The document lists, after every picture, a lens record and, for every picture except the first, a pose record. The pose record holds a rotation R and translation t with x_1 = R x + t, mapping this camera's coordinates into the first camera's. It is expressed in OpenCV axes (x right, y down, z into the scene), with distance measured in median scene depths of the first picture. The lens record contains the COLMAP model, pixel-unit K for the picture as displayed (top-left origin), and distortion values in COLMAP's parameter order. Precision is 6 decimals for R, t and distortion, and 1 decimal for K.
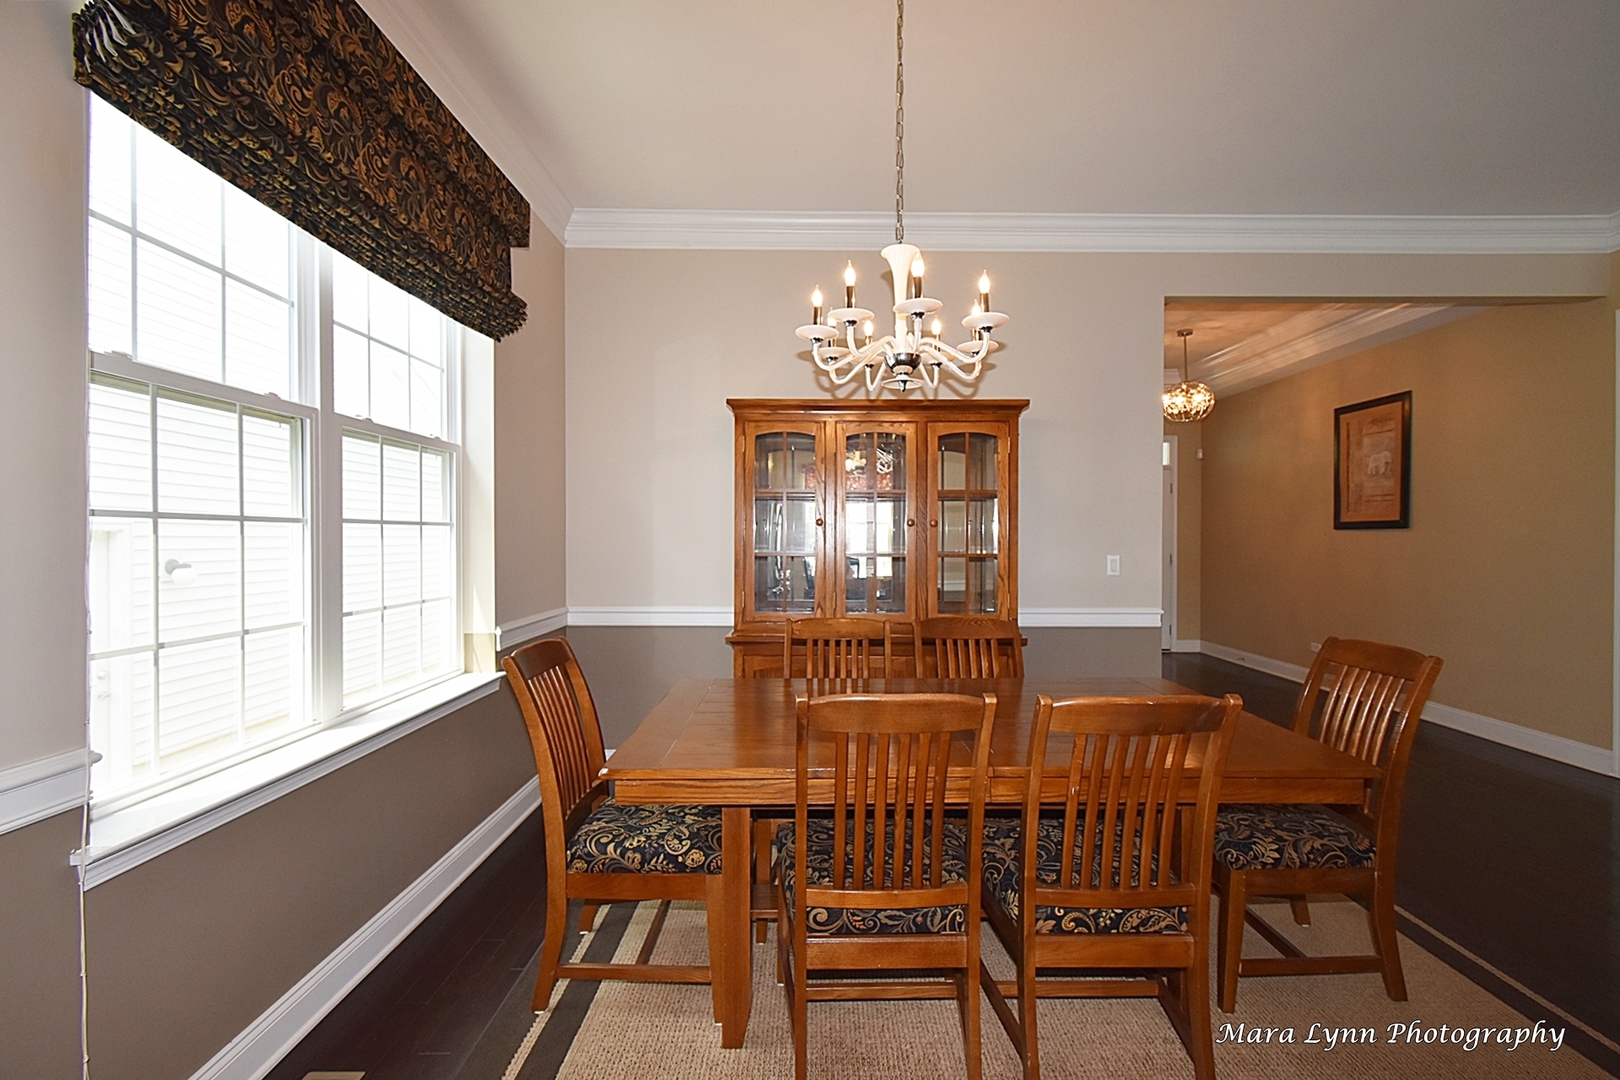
lens RADIAL K [[716.1, 0, 814.2], [0, 716.1, 540.6], [0, 0, 1]] dist [0.005148, -0.004037]
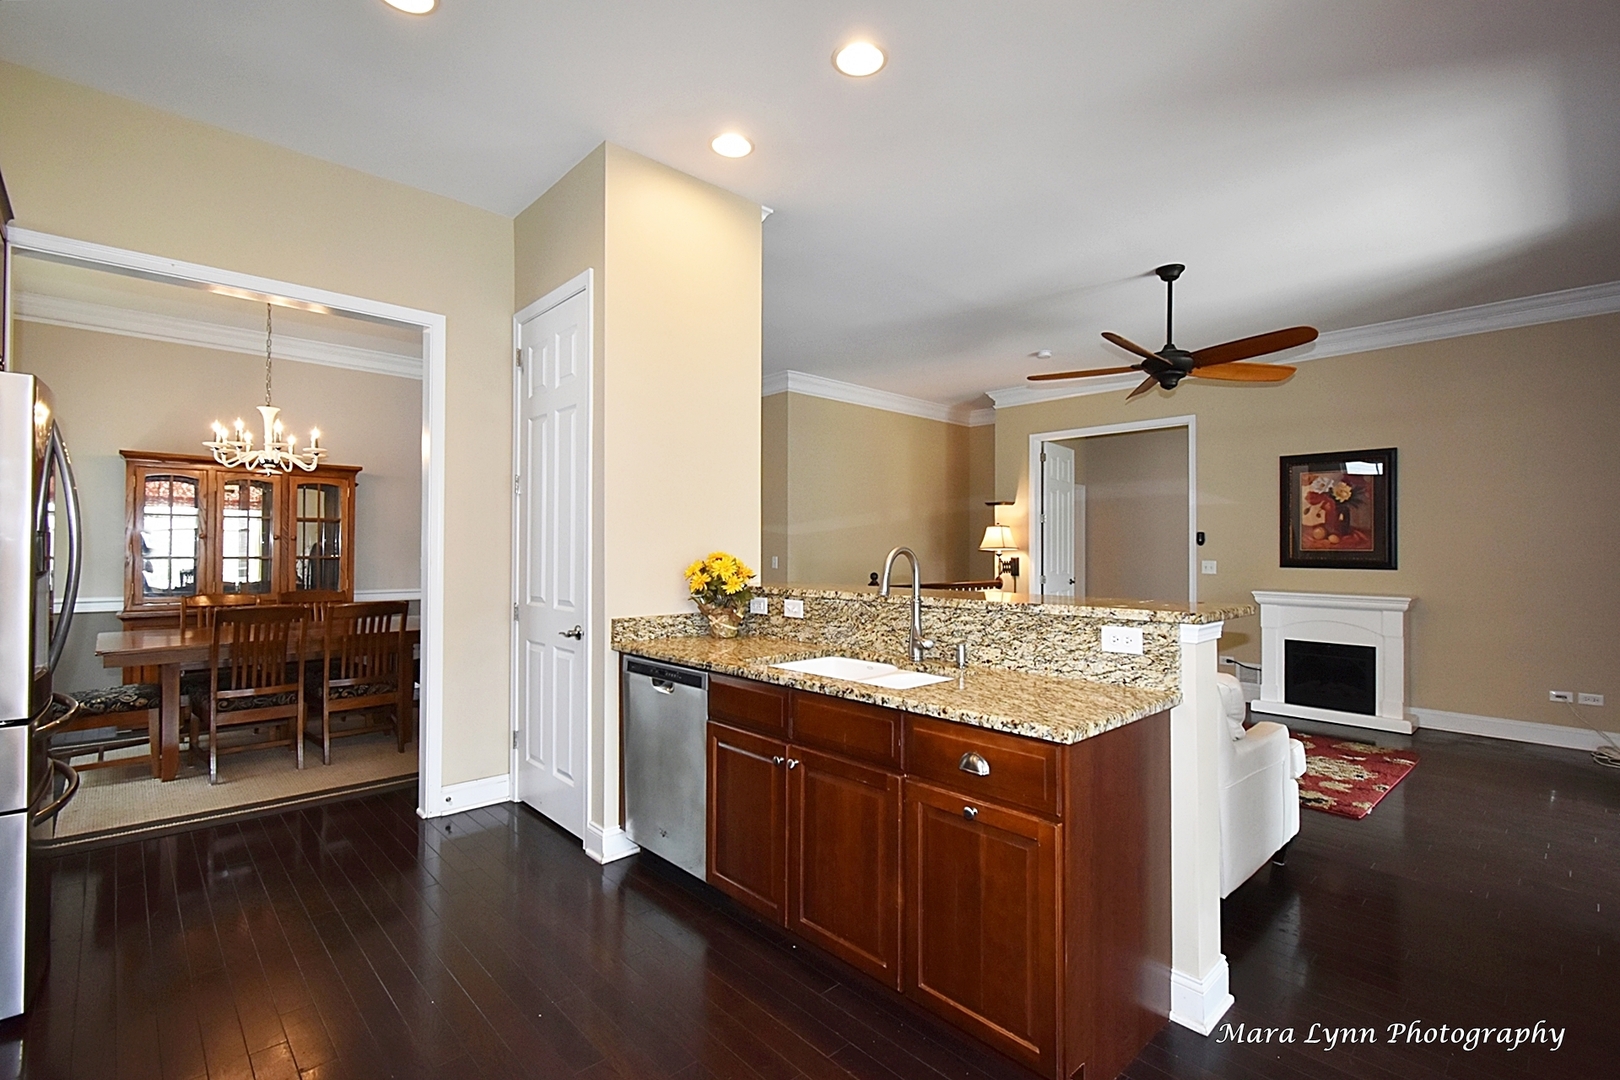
lens RADIAL K [[736.1, 0, 818.2], [0, 736.1, 540.1], [0, 0, 1]] dist [0.003652, -0.000494]
pose [[0.726272, 0.009567, 0.687341, -0.117746], [-0.001552, 0.999923, -0.012278, 0.000059], [-0.687405, 0.007851, 0.726232, -1.026191]]
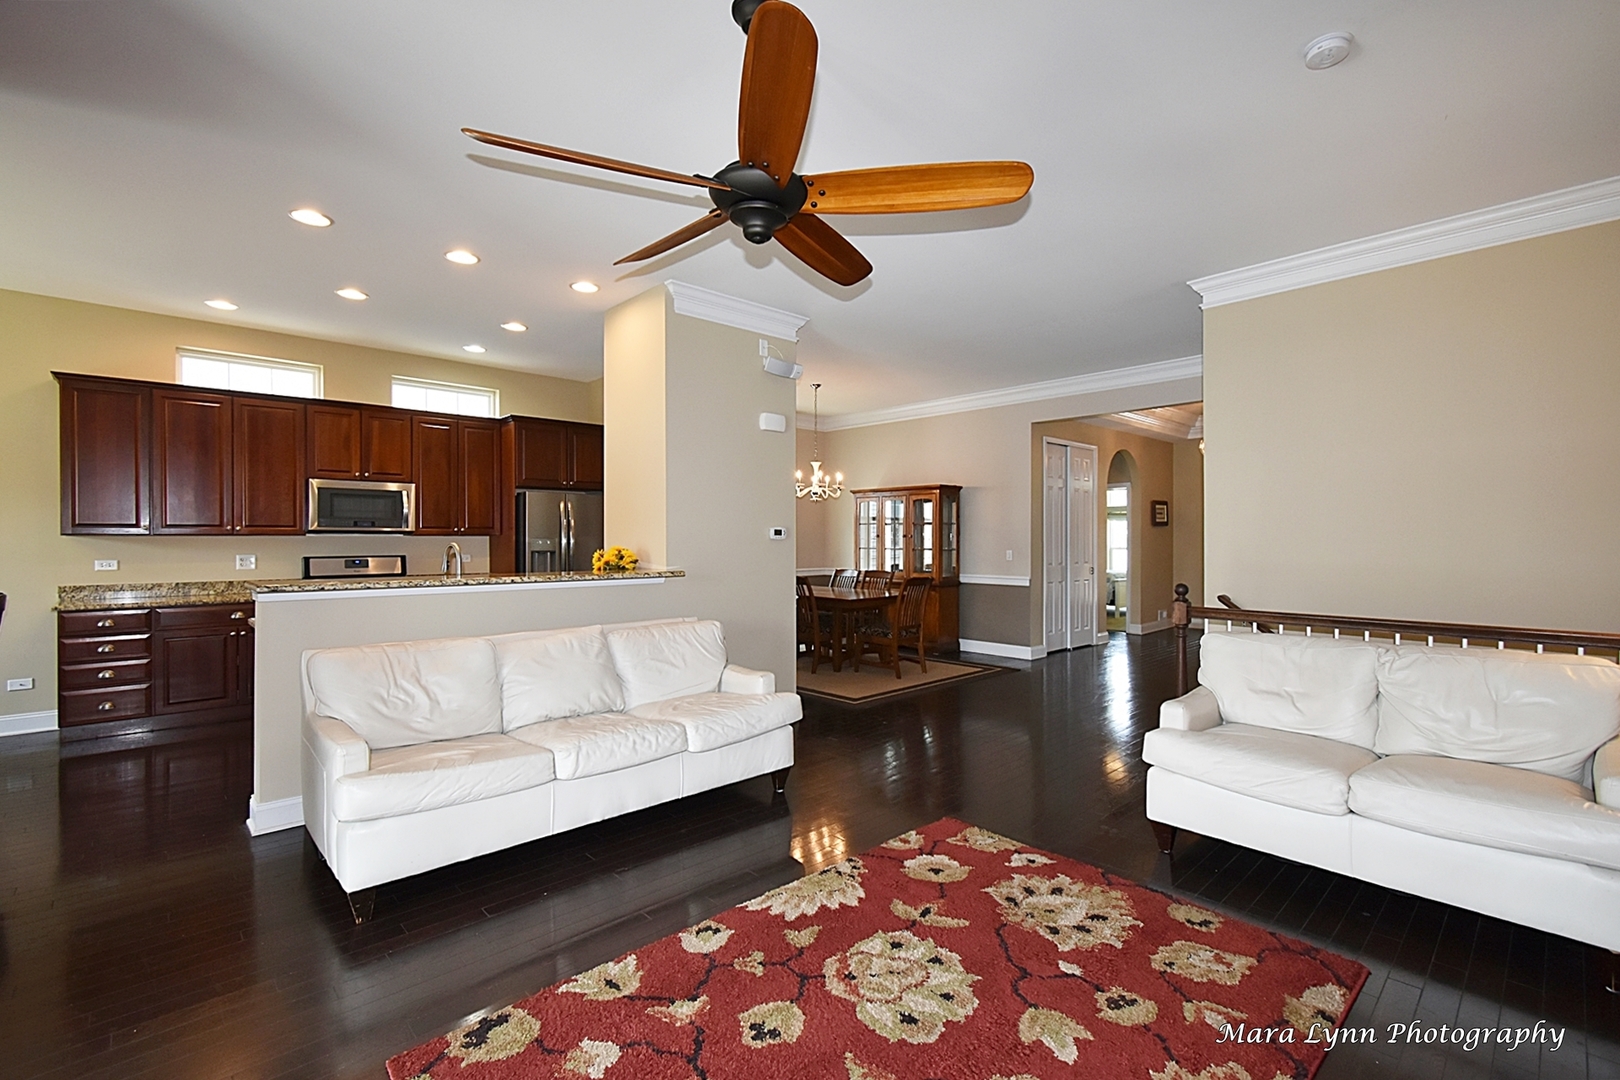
lens RADIAL K [[716.1, 0, 814.2], [0, 716.1, 540.6], [0, 0, 1]] dist [0.005148, -0.004037]
pose [[0.690334, -0.001419, -0.723489, 1.704679], [-0.000276, 0.999997, -0.002225, -0.003661], [0.723490, 0.001736, 0.690332, -0.934238]]
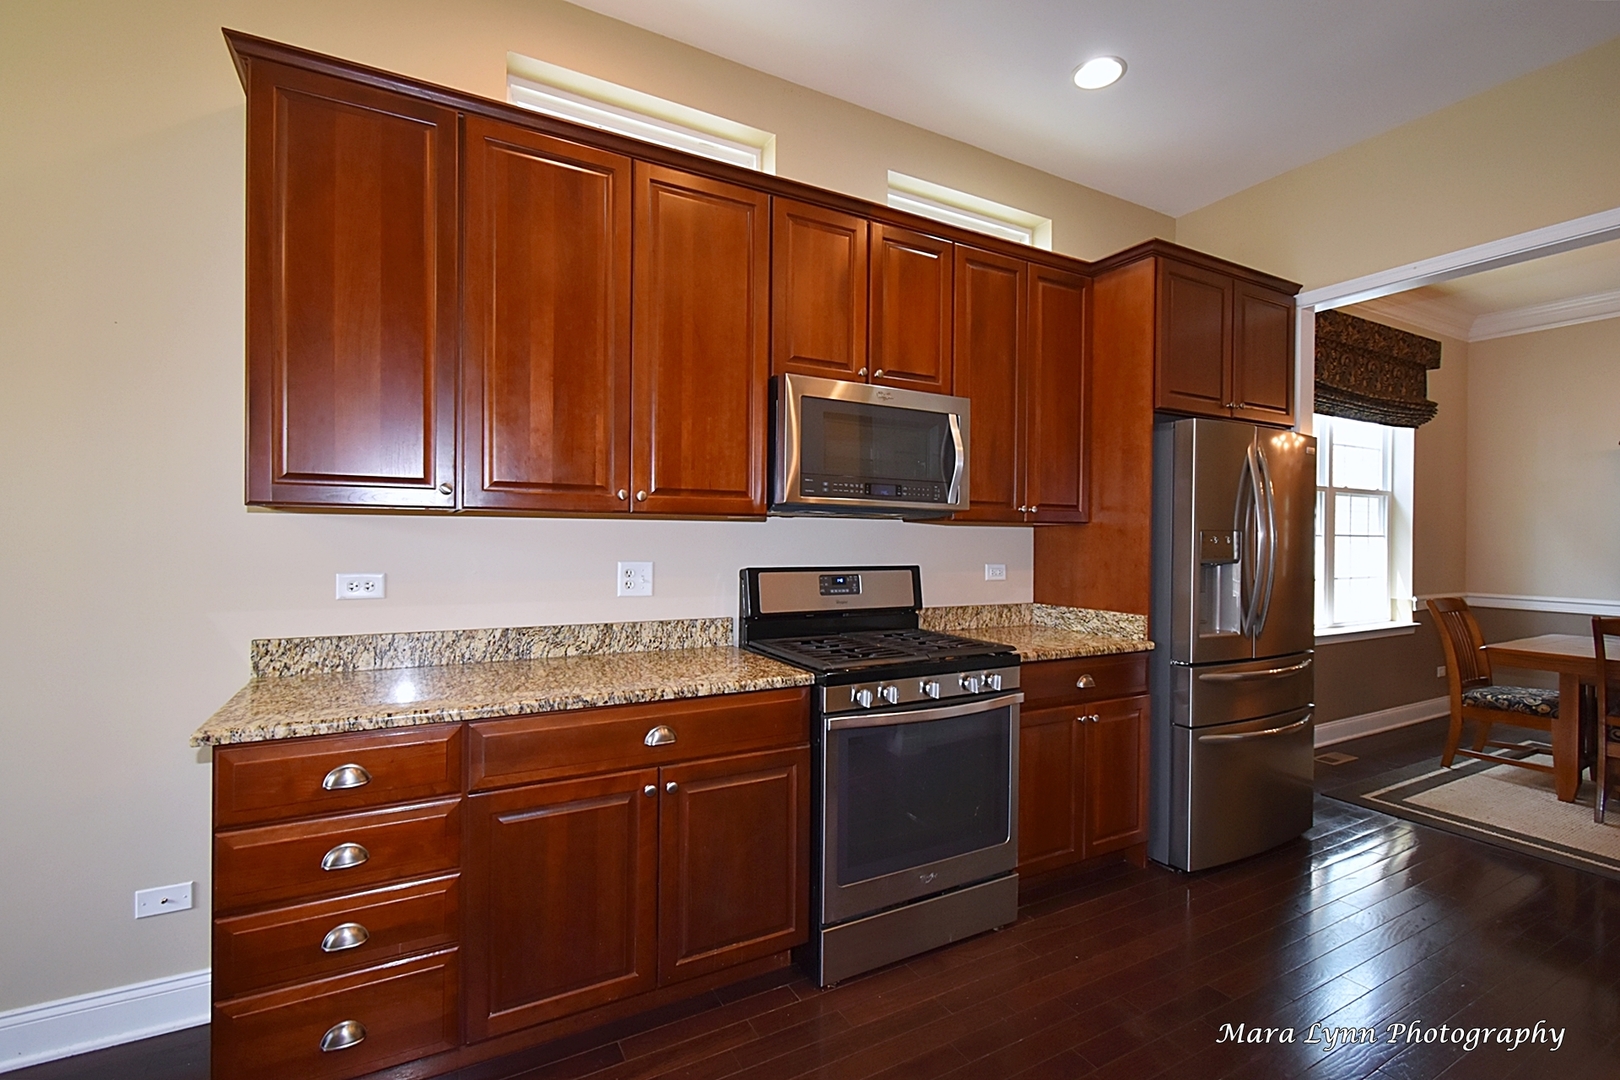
lens RADIAL K [[736.1, 0, 818.2], [0, 736.1, 540.1], [0, 0, 1]] dist [0.003652, -0.000494]
pose [[0.486592, 0.006357, -0.873606, 0.342002], [-0.011759, 0.999931, 0.000726, 0.002220], [0.873550, 0.009920, 0.486633, -0.935486]]
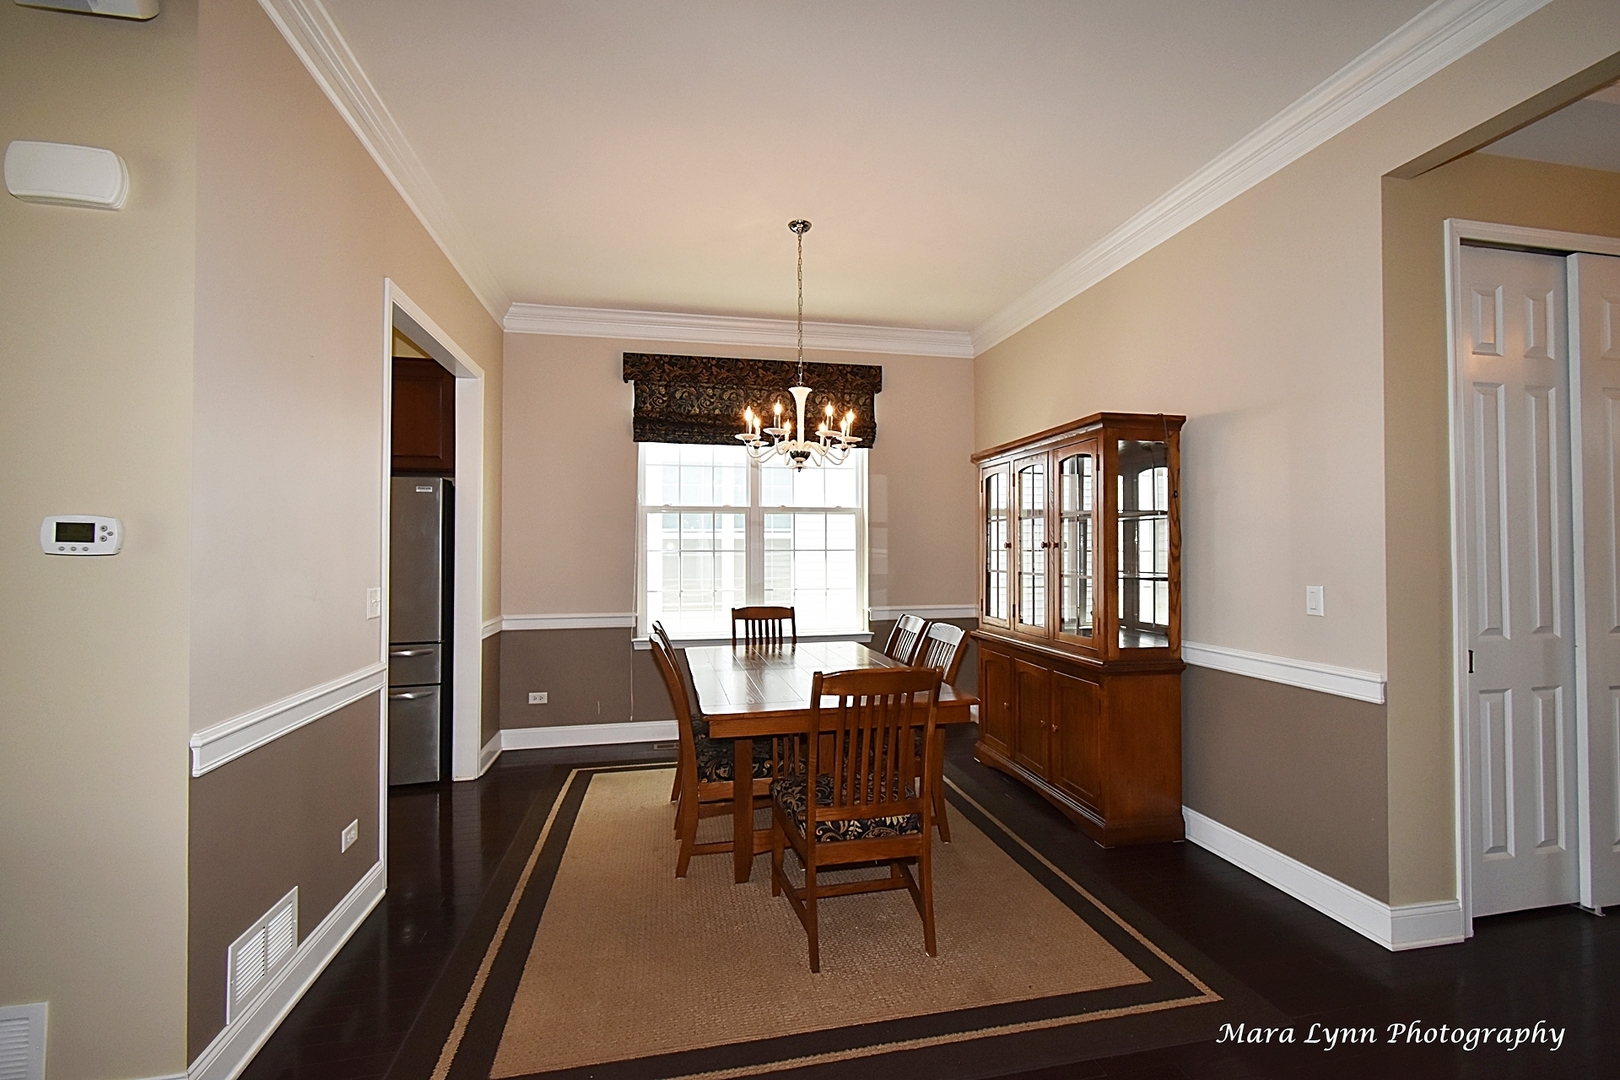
lens RADIAL K [[716.1, 0, 814.2], [0, 716.1, 540.6], [0, 0, 1]] dist [0.005148, -0.004037]
pose [[0.213168, -0.018236, -0.976845, 1.109575], [-0.000854, 0.999822, -0.018851, -0.010541], [0.977015, 0.004853, 0.213115, 0.416374]]
